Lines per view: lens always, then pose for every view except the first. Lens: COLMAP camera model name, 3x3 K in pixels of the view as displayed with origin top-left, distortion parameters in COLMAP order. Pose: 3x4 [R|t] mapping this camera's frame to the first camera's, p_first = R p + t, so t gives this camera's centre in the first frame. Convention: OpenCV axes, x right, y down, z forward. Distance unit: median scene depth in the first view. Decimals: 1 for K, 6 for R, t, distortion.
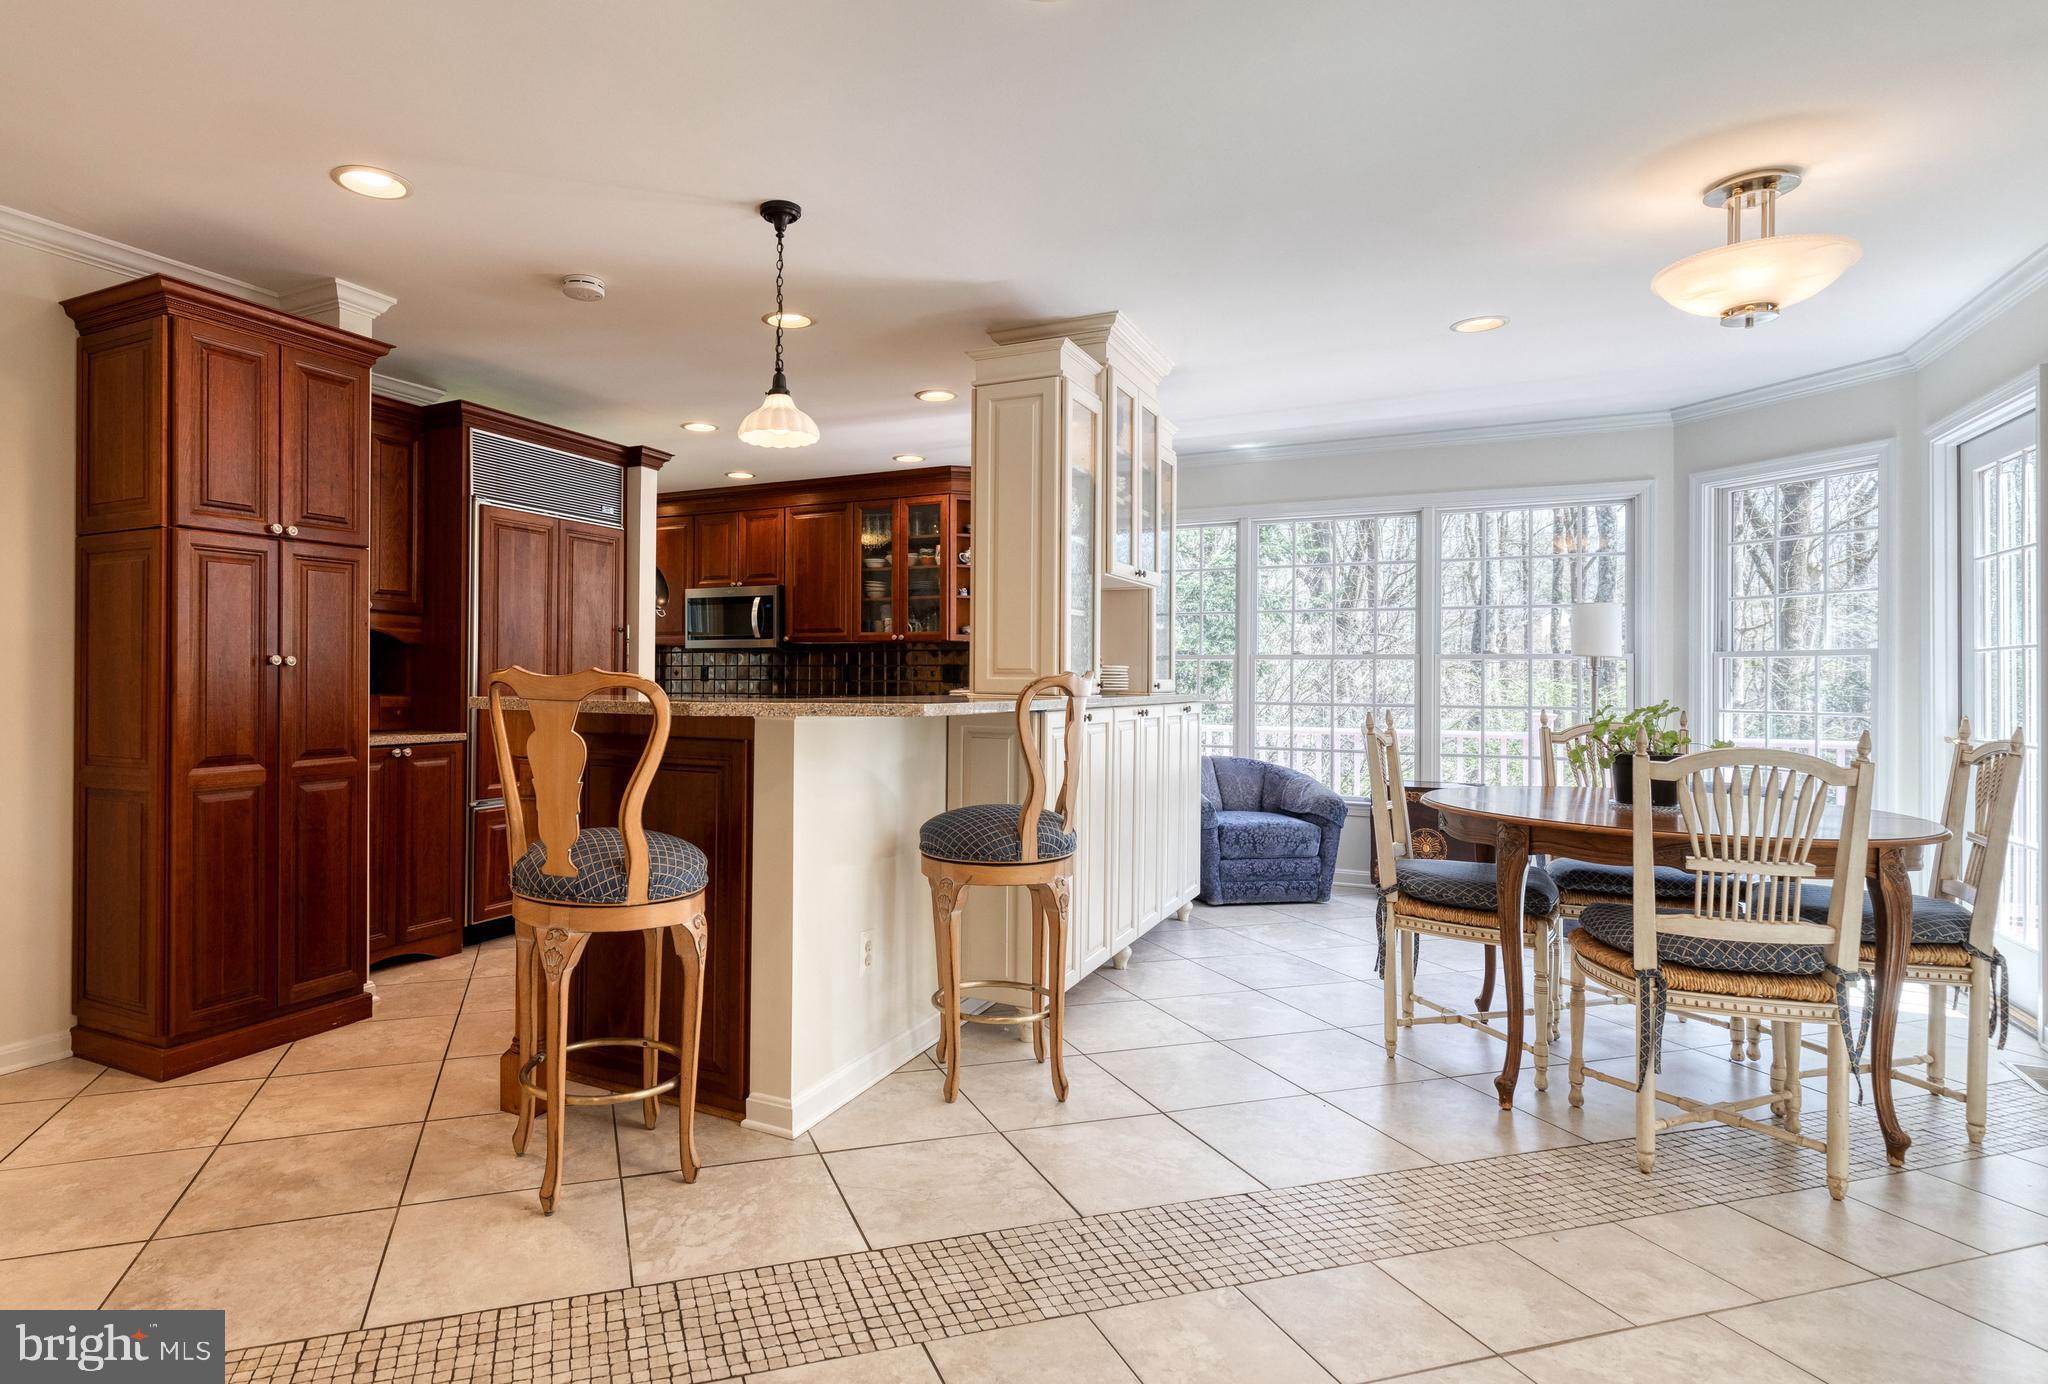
lens RADIAL K [[1082.7, 0, 902.2], [0, 1082.7, 674.7], [0, 0, 1]] dist [0.010381, 0.000327]
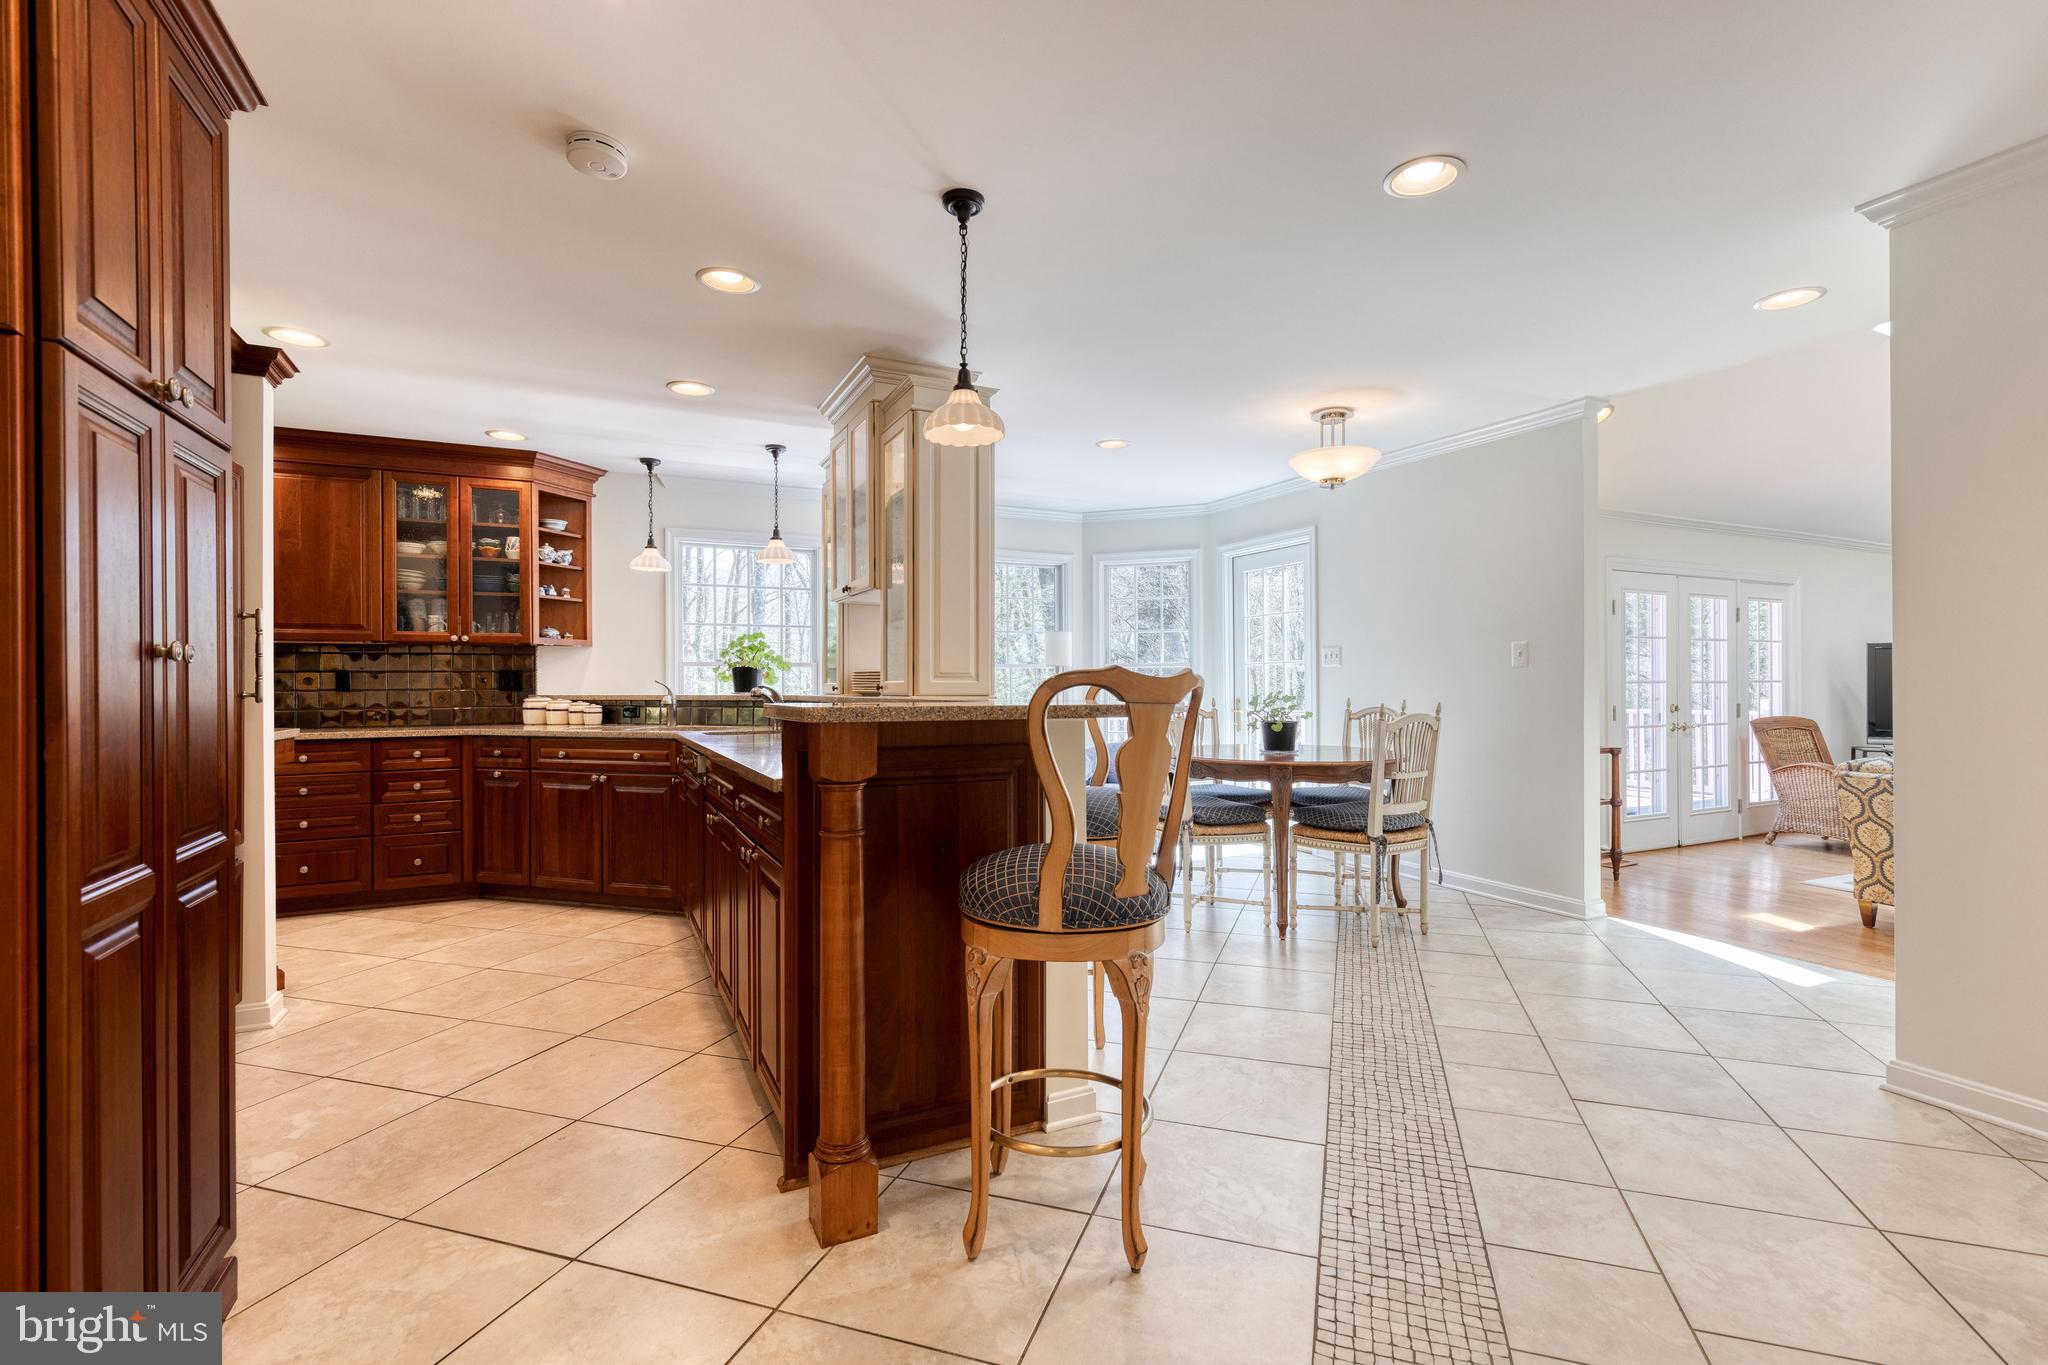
lens RADIAL K [[912.6, 0, 1042.9], [0, 912.6, 680.0], [0, 0, 1]] dist [0.003251, -0.000005]
pose [[0.584292, -0.004151, 0.811533, -0.537482], [0.006658, 0.999978, 0.000321, 0.002078], [-0.811516, 0.005216, 0.584307, 0.337284]]
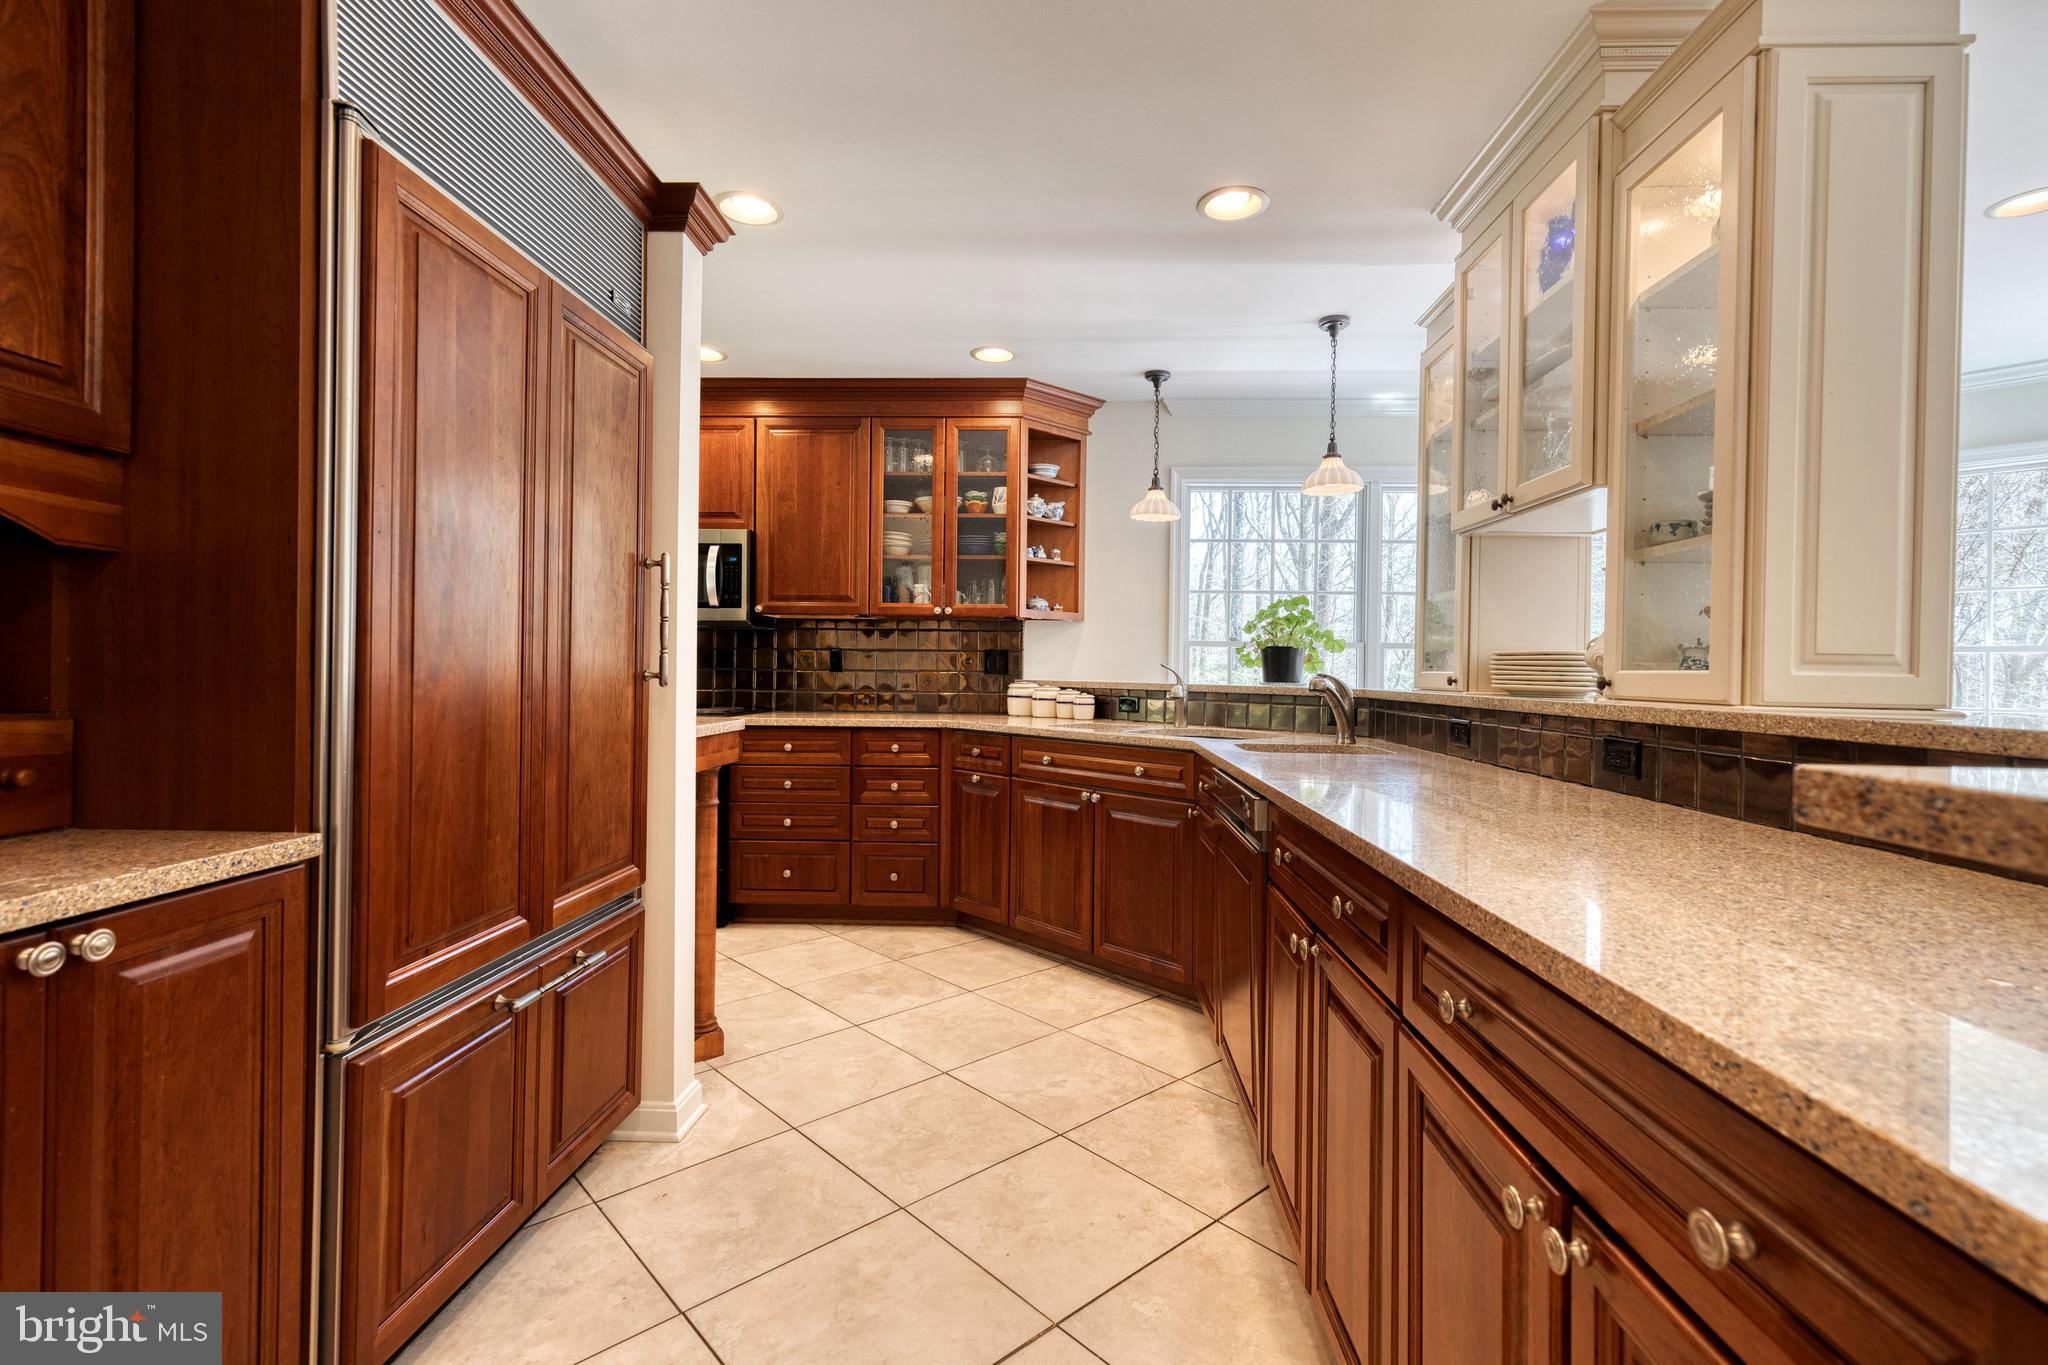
lens RADIAL K [[912.6, 0, 1042.9], [0, 912.6, 680.0], [0, 0, 1]] dist [0.003251, -0.000005]
pose [[0.901672, 0.001443, 0.432419, -0.346120], [-0.009255, 0.999830, 0.015962, 0.002117], [-0.432322, -0.018394, 0.901532, 0.704663]]
